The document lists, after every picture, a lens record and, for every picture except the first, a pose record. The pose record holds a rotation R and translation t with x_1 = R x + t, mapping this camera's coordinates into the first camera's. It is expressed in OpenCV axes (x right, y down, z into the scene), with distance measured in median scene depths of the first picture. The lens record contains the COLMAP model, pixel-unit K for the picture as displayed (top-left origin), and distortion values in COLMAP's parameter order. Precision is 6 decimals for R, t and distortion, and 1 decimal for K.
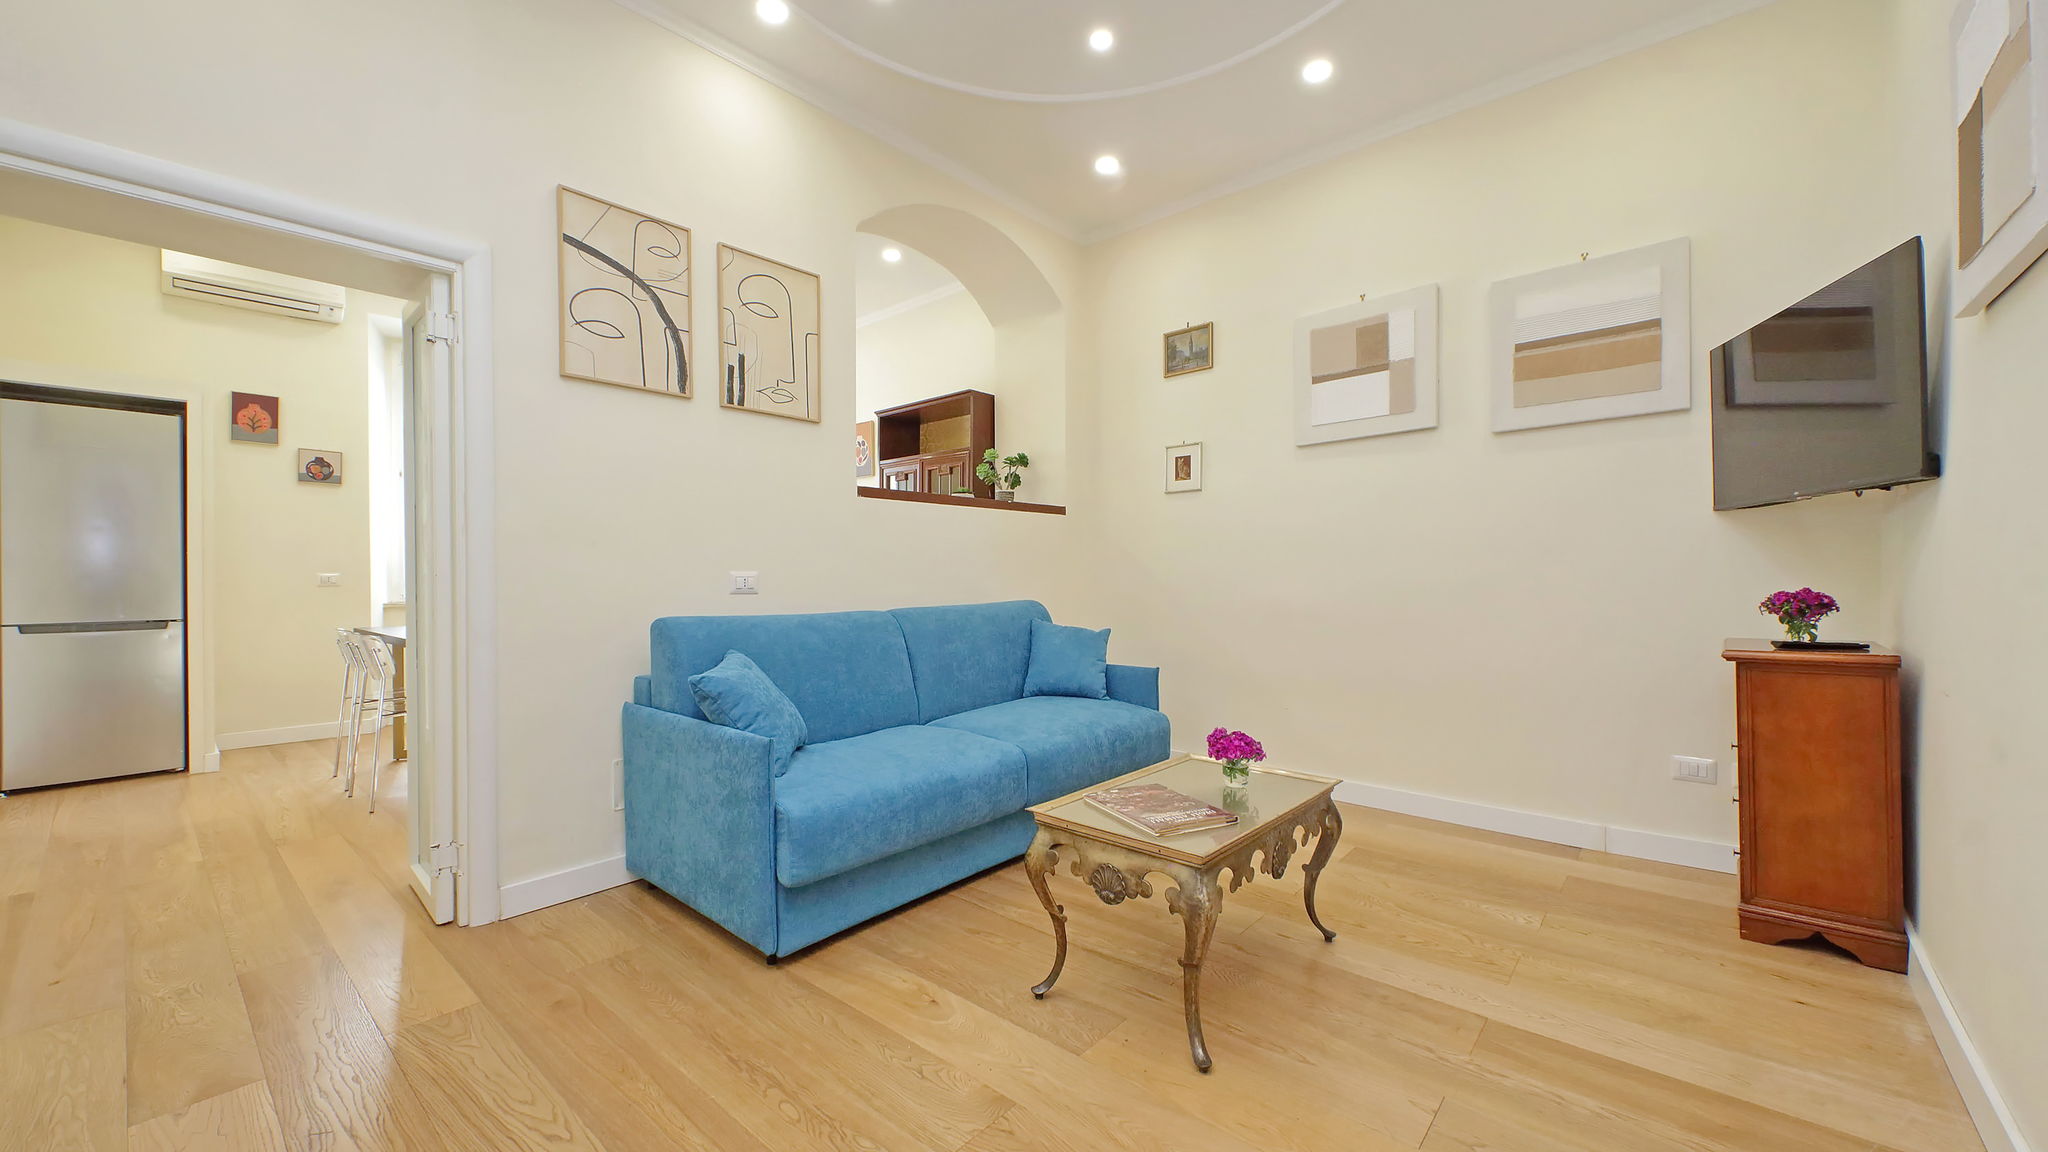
lens RADIAL K [[768.5, 0, 1021.0], [0, 768.5, 580.3], [0, 0, 1]] dist [0.020583, -0.009645]
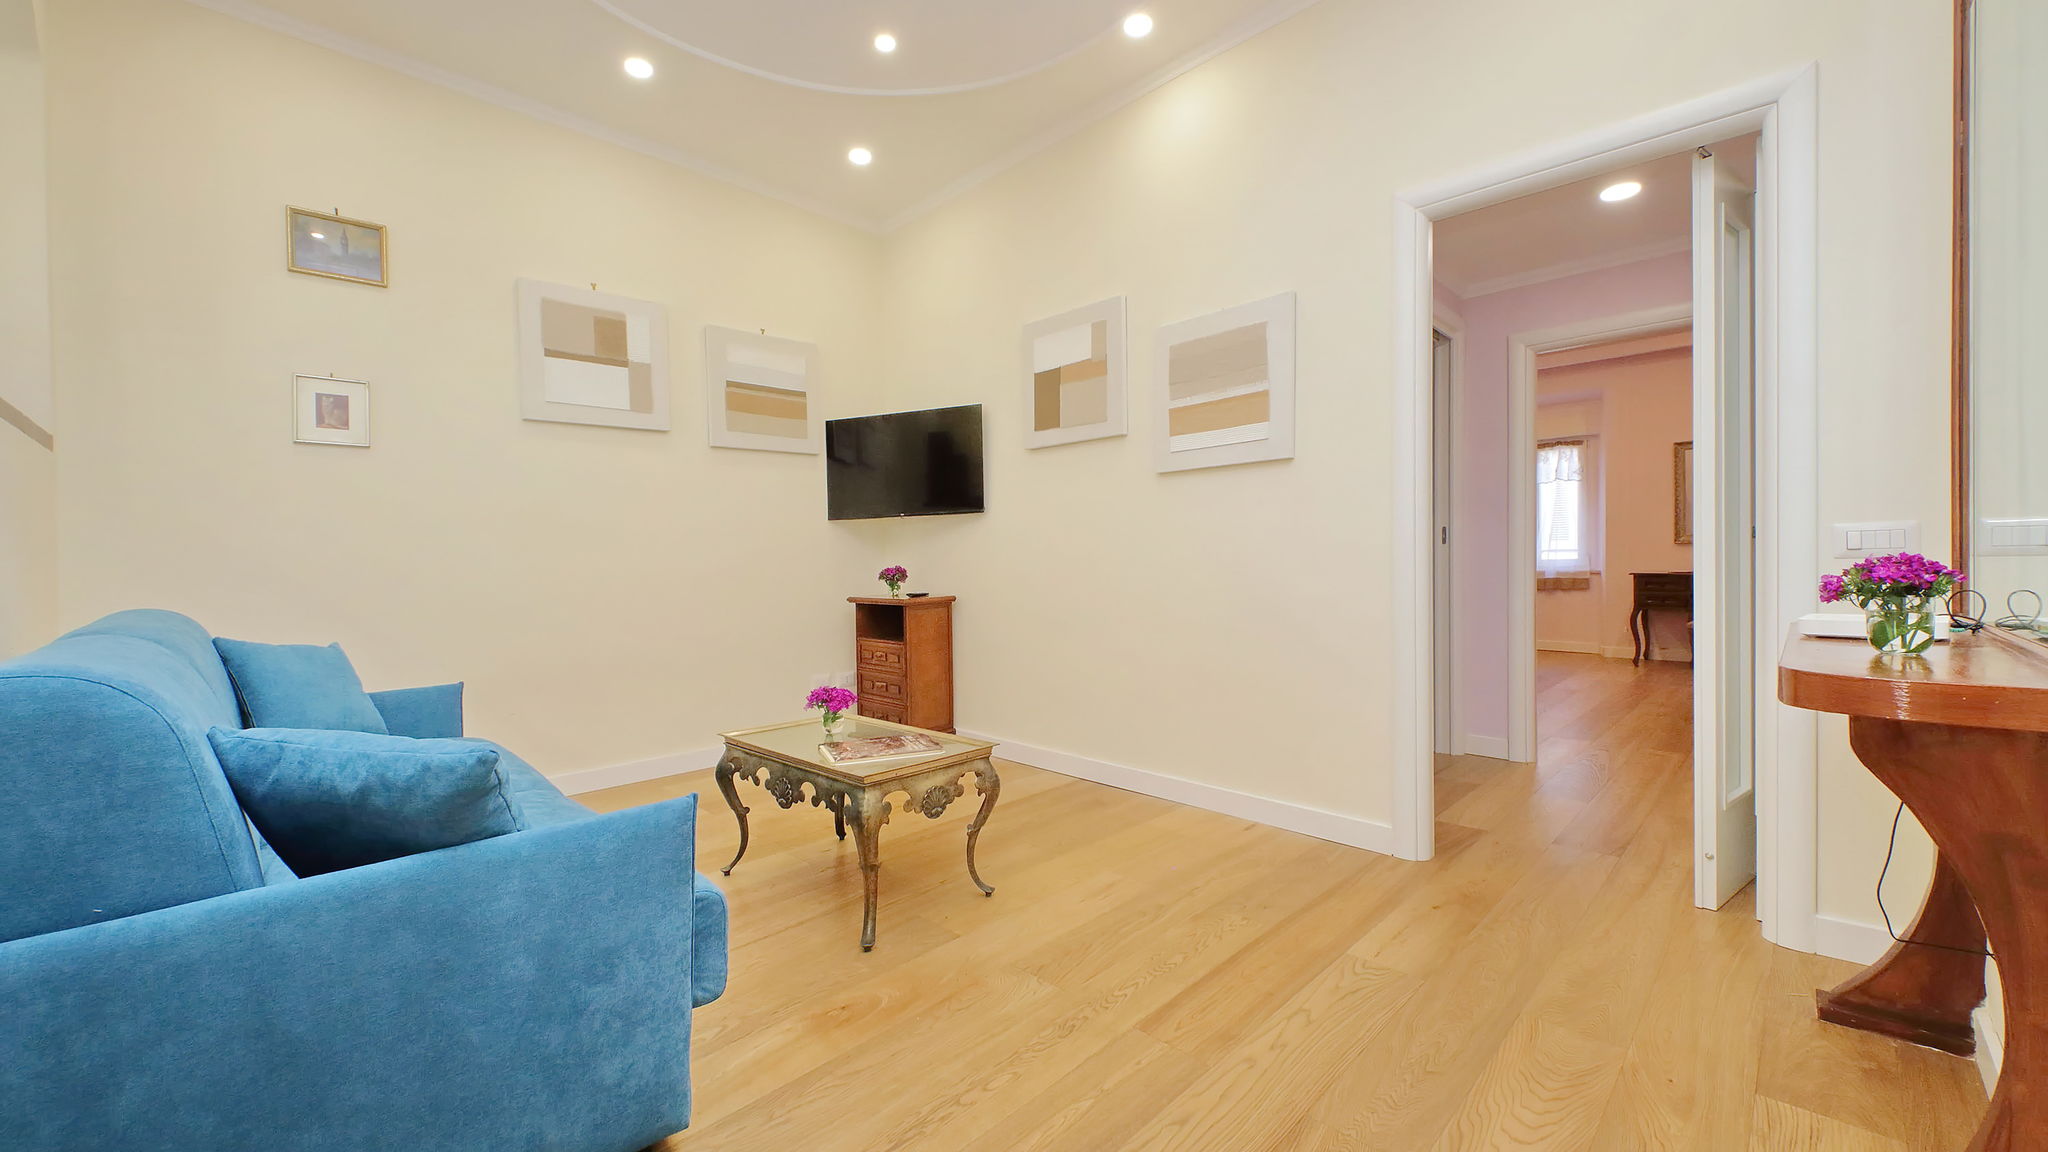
lens RADIAL K [[794.0, 0, 1023.4], [0, 794.0, 570.7], [0, 0, 1]] dist [0.025851, -0.011274]
pose [[0.052376, -0.008714, 0.998589, -0.680092], [0.022044, 0.999728, 0.007568, 0.010638], [-0.998384, 0.021617, 0.052554, 0.466499]]
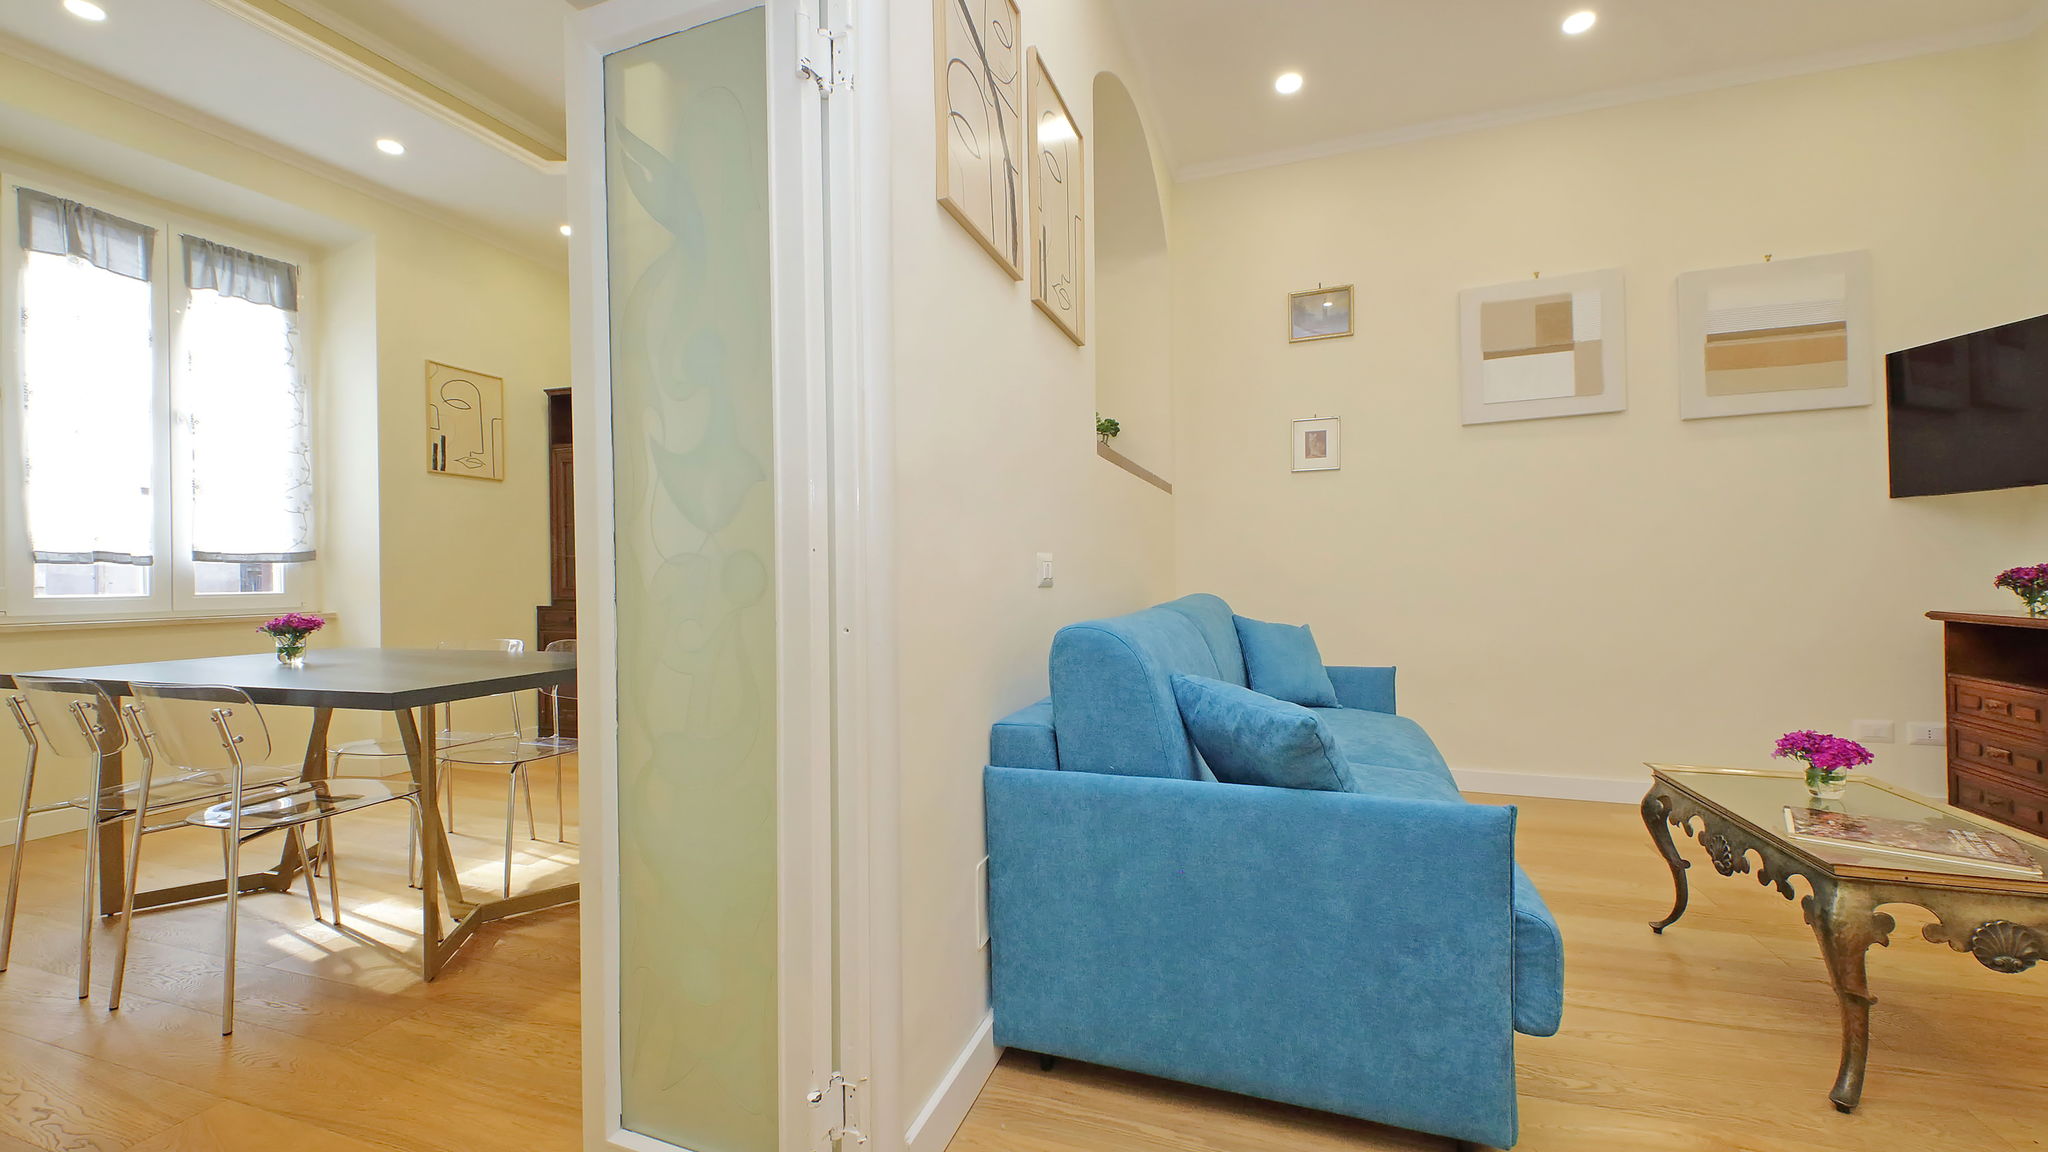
lens RADIAL K [[788.3, 0, 1004.0], [0, 788.3, 581.6], [0, 0, 1]] dist [0.000002, -0.004083]
pose [[0.931875, -0.011581, 0.362594, -0.643693], [0.011711, 0.999930, 0.001838, 0.011728], [-0.362590, 0.002534, 0.931945, 0.381278]]
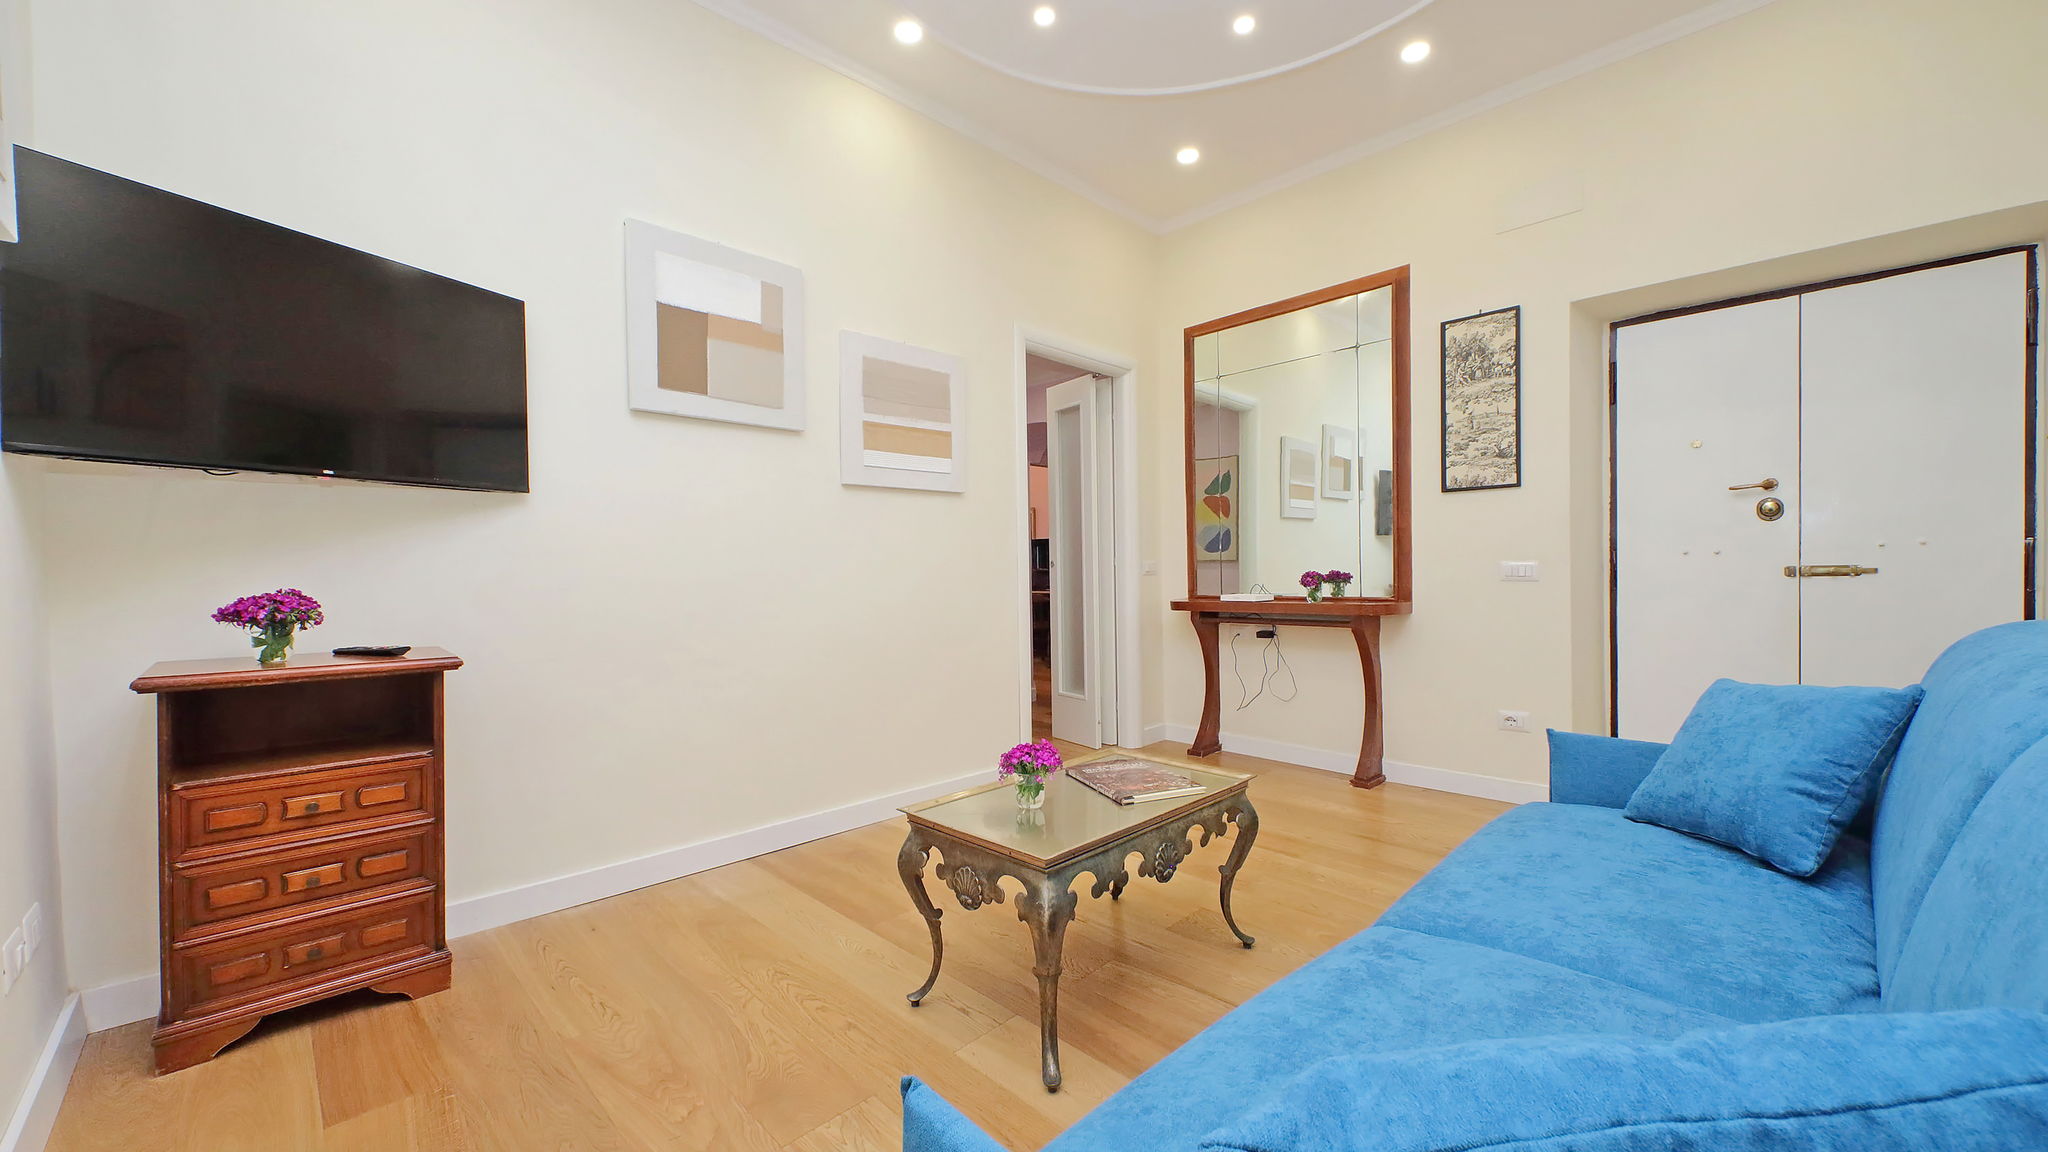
lens RADIAL K [[768.5, 0, 1021.0], [0, 768.5, 580.3], [0, 0, 1]] dist [0.020583, -0.009645]
pose [[-0.996975, 0.020416, 0.074997, 0.161265], [0.021424, 0.999690, 0.012665, 0.005326], [-0.074715, 0.014233, -0.997103, 1.349098]]
